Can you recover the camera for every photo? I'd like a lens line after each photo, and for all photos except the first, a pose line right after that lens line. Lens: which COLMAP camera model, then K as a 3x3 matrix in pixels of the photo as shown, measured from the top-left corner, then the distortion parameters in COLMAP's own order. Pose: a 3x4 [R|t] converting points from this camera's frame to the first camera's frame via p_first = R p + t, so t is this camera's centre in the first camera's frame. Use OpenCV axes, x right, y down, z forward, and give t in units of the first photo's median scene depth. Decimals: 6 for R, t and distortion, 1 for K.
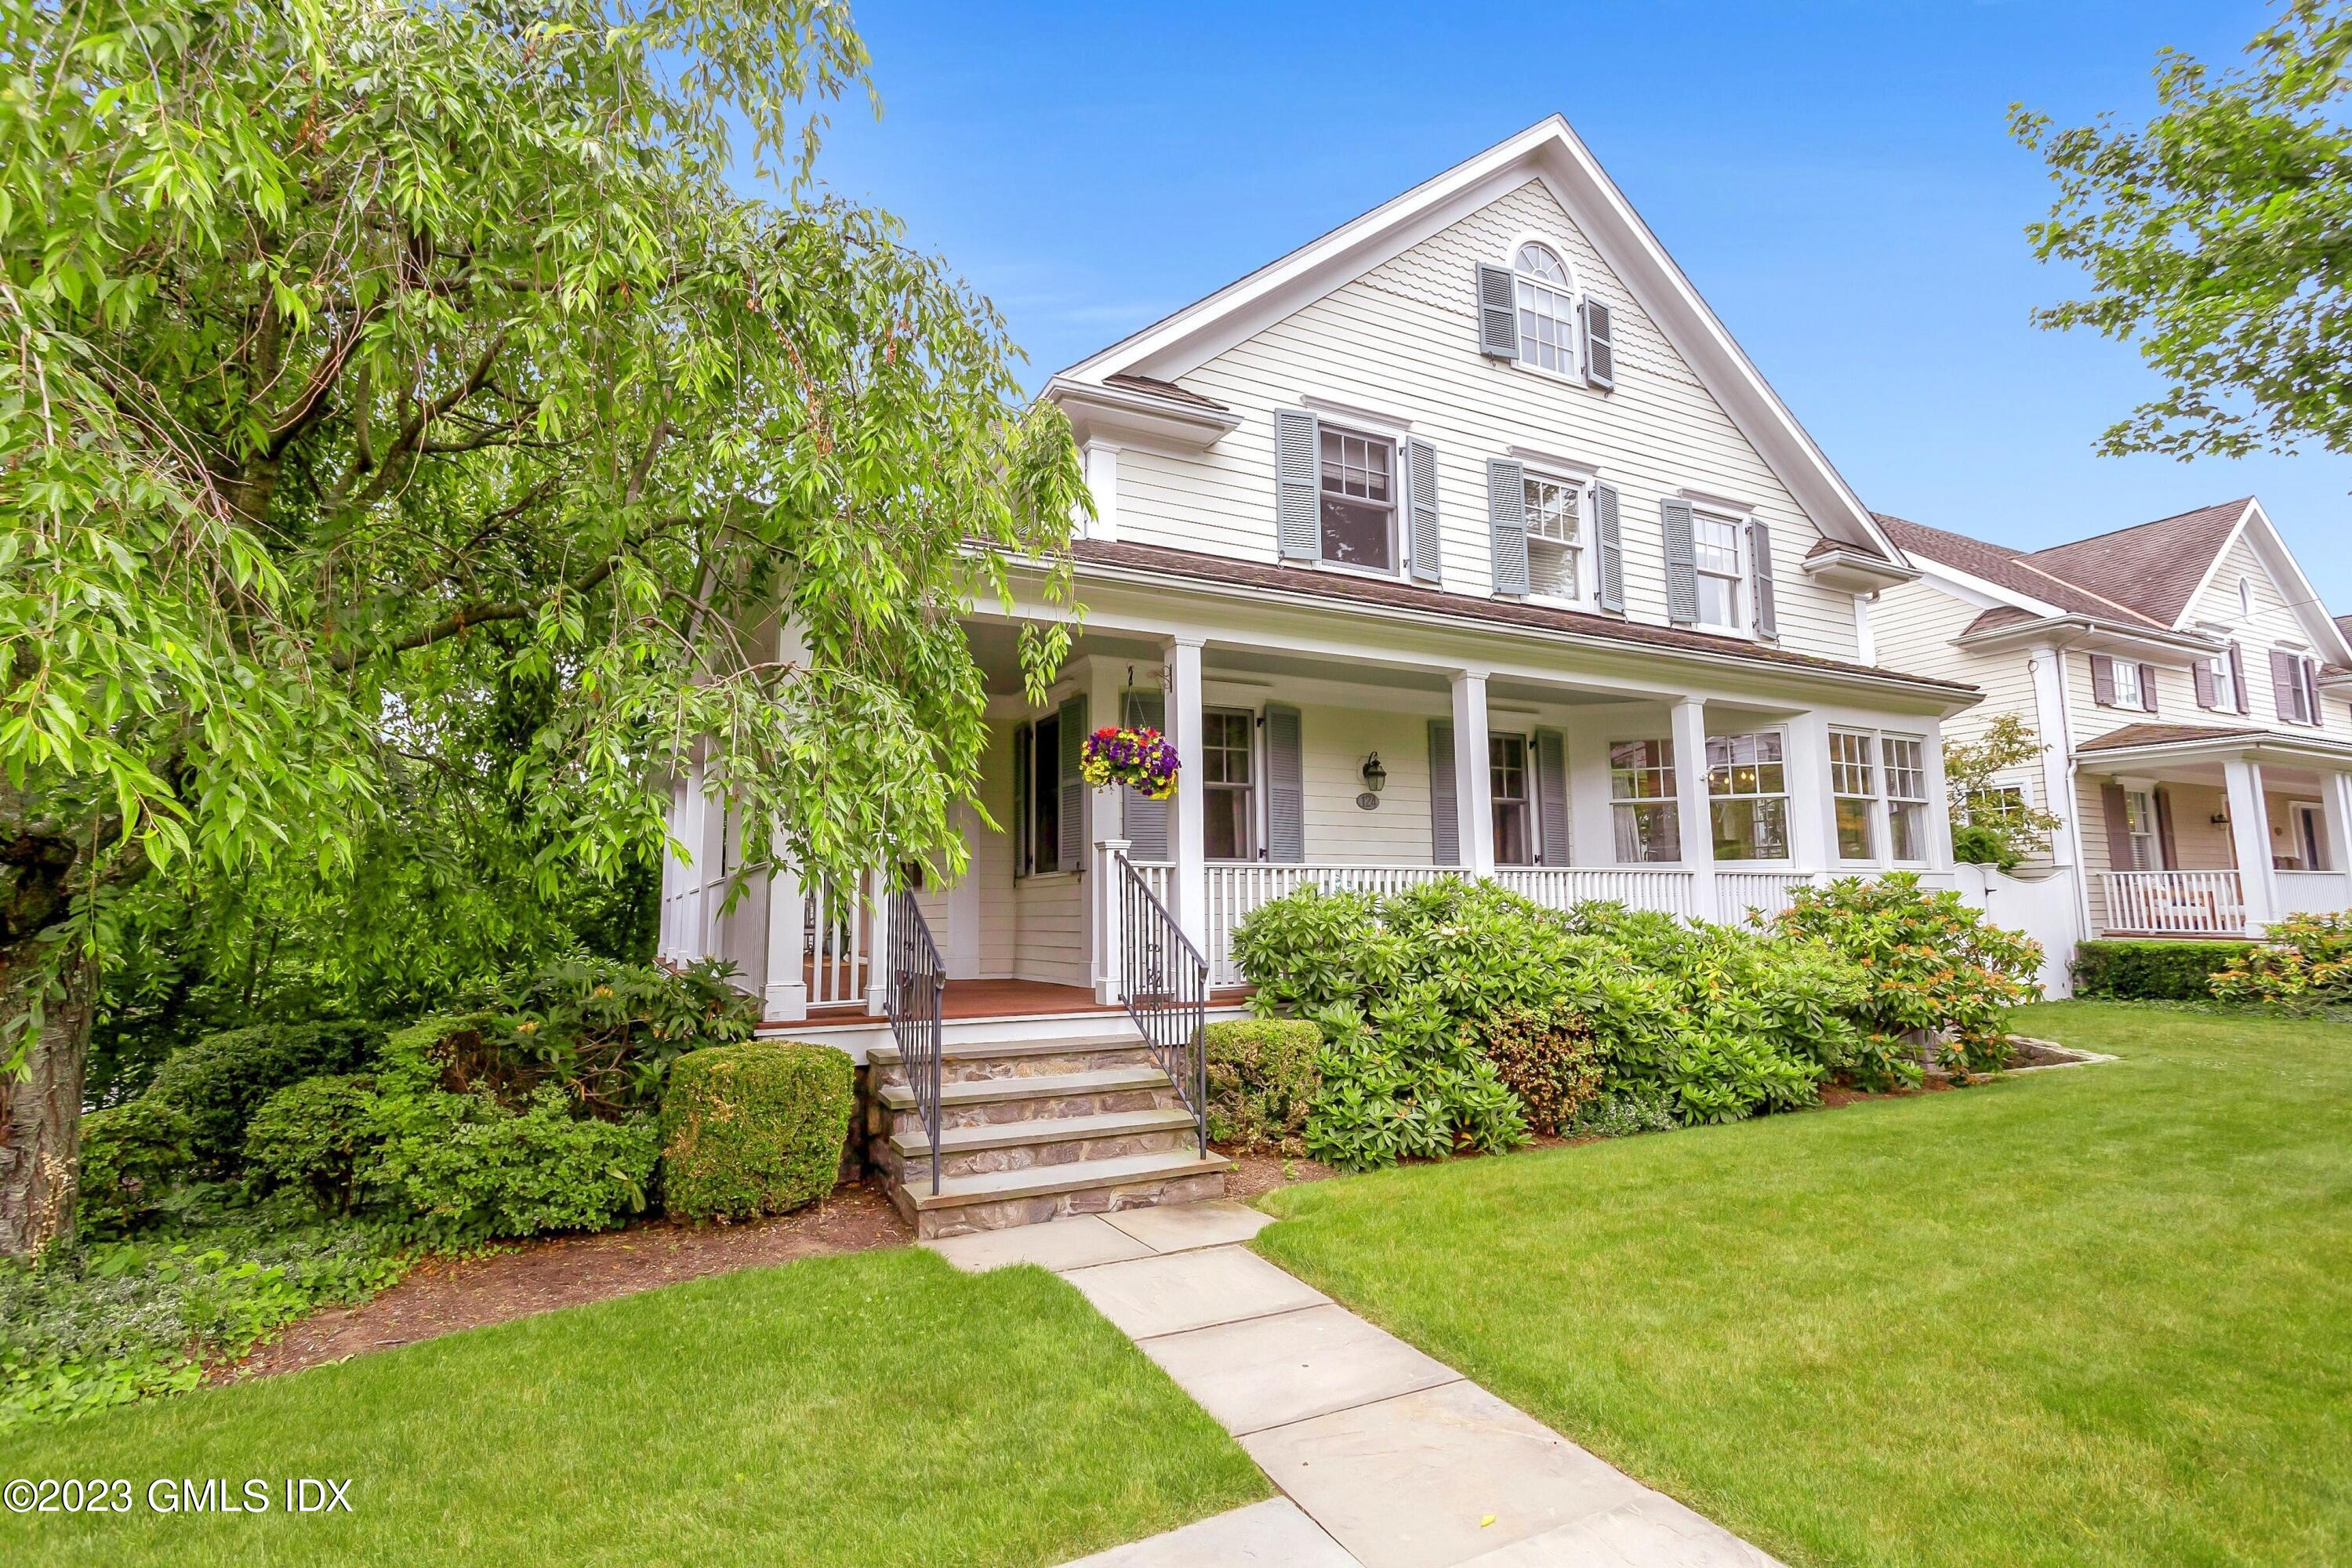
lens RADIAL K [[1136.5, 0, 1177.0], [0, 1136.5, 775.1], [0, 0, 1]] dist [0.001501, -0.000374]
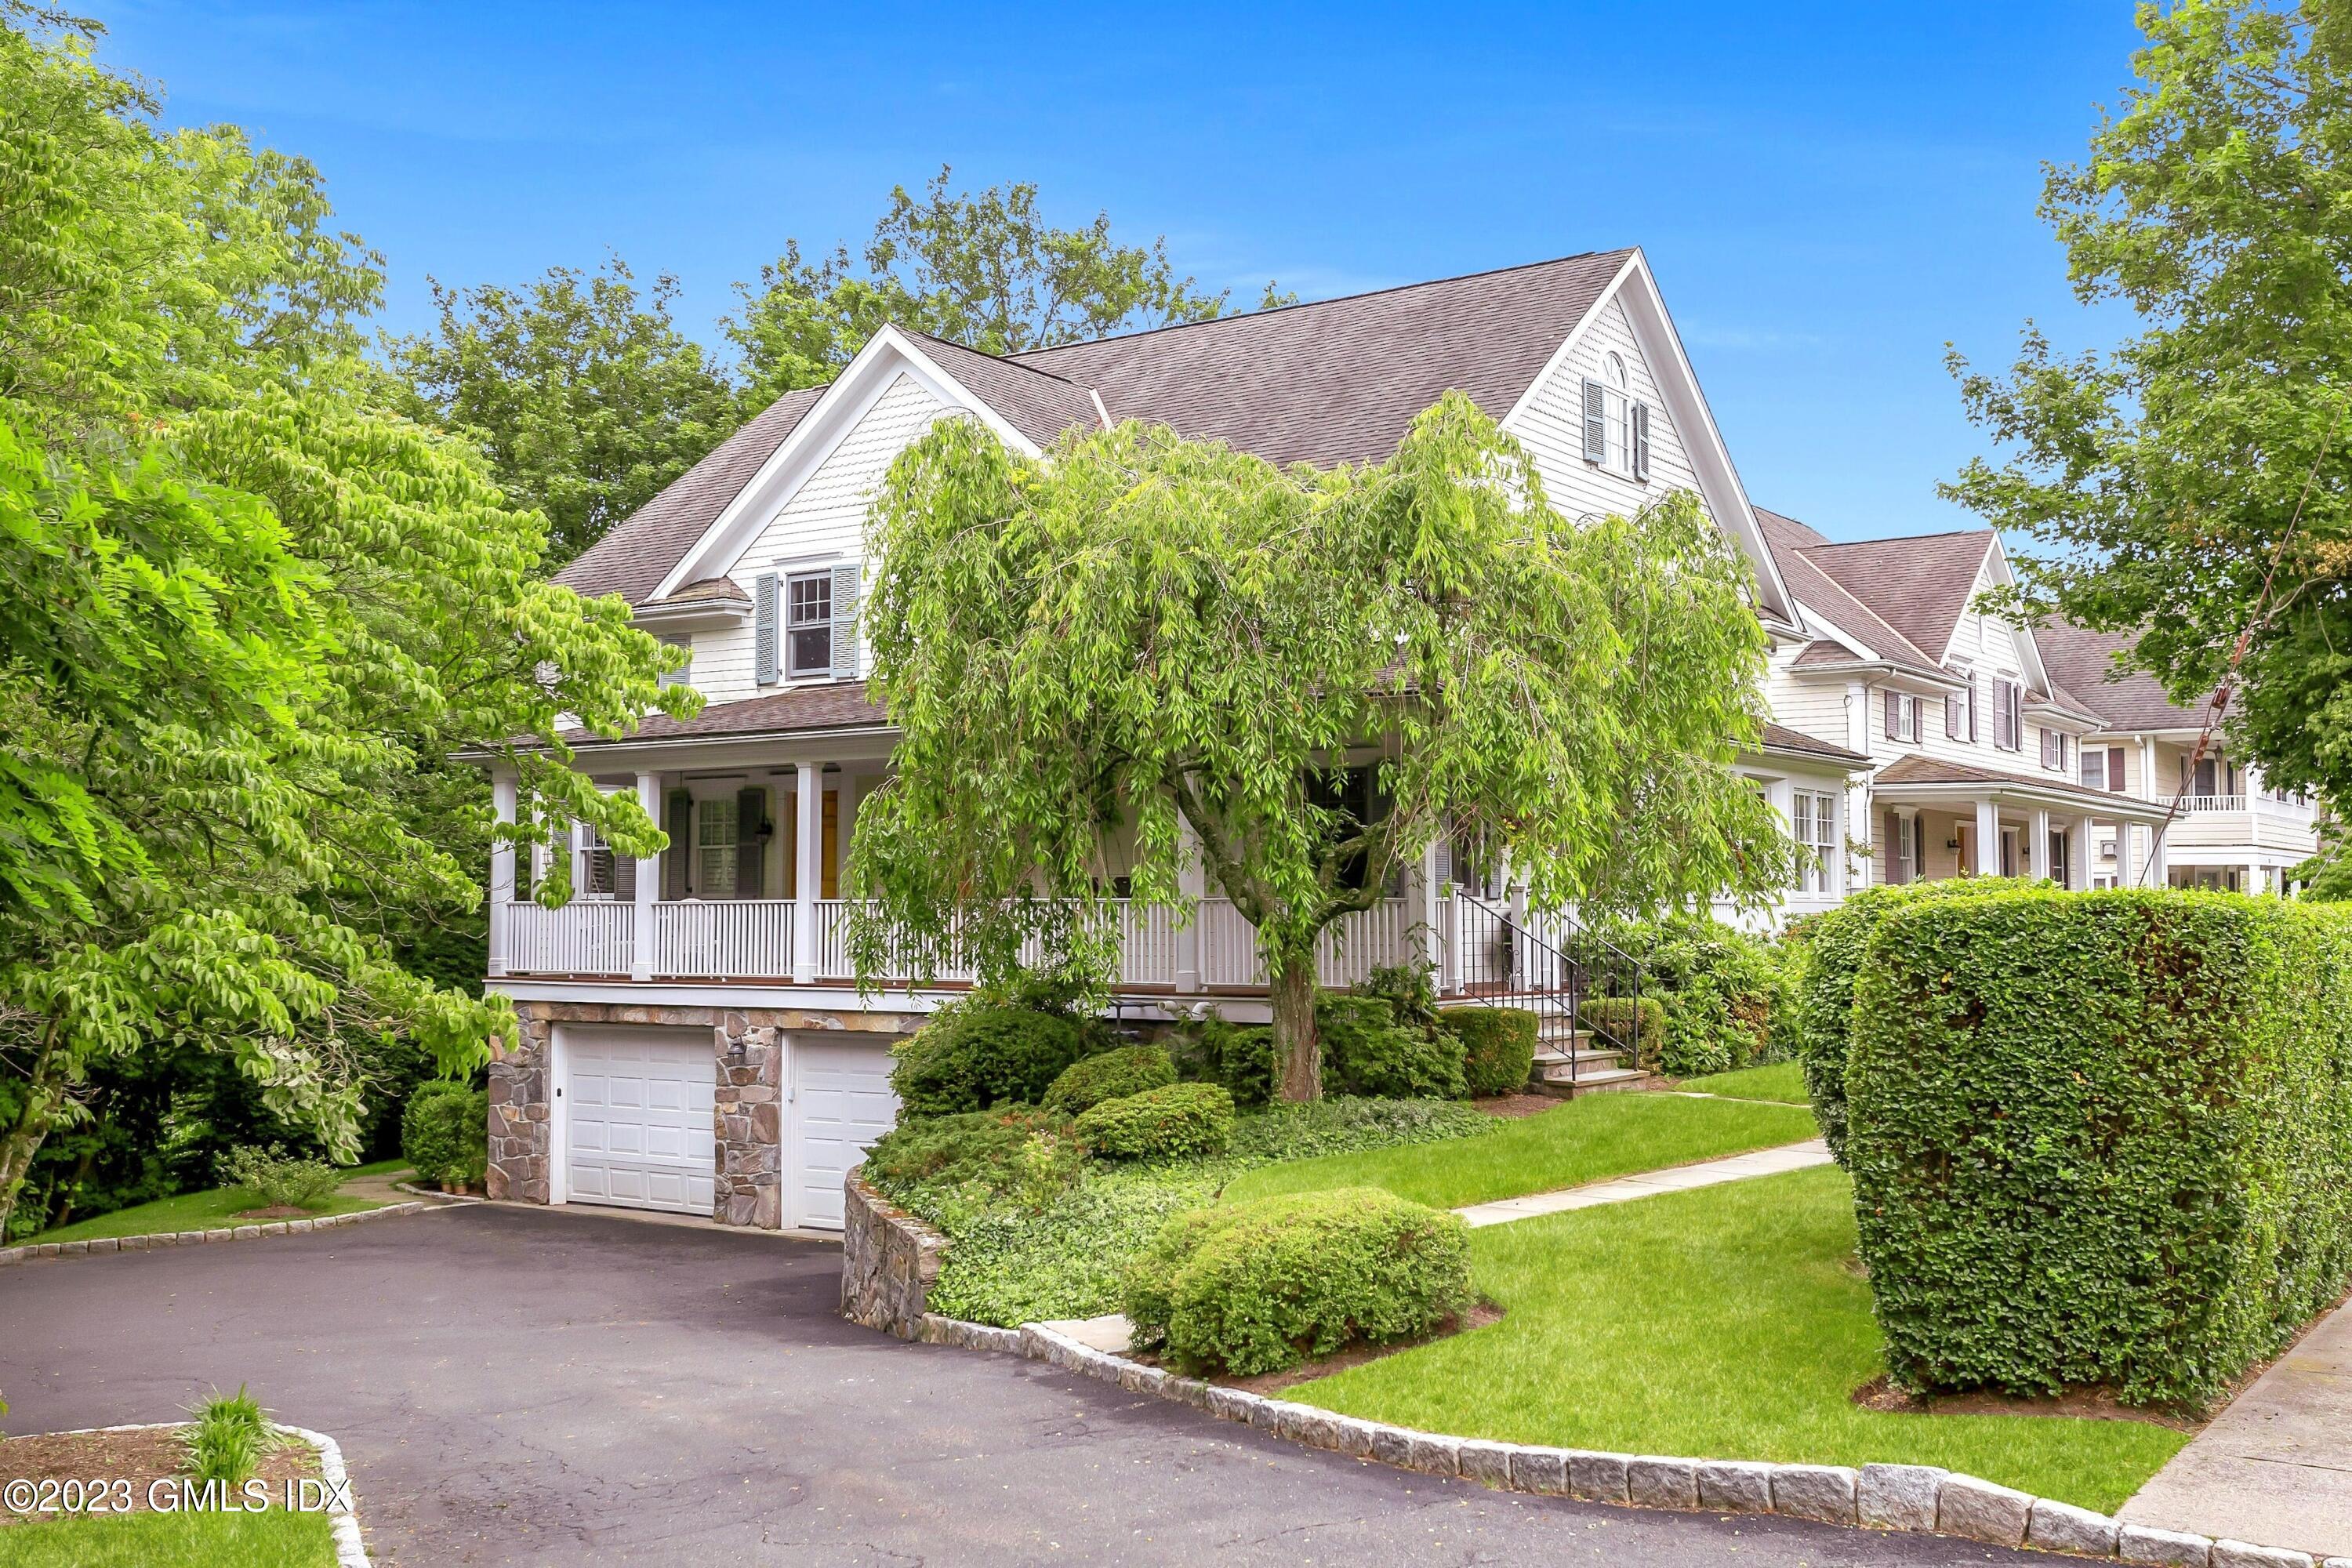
lens RADIAL K [[2390.2, 0, 1175.4], [0, 2390.2, 786.3], [0, 0, 1]] dist [0.006593, 0.000000]
pose [[0.881892, 0.038829, 0.469851, -0.905811], [-0.074951, 0.995475, 0.058413, -0.104300], [-0.465456, -0.086729, 0.880811, -0.734310]]
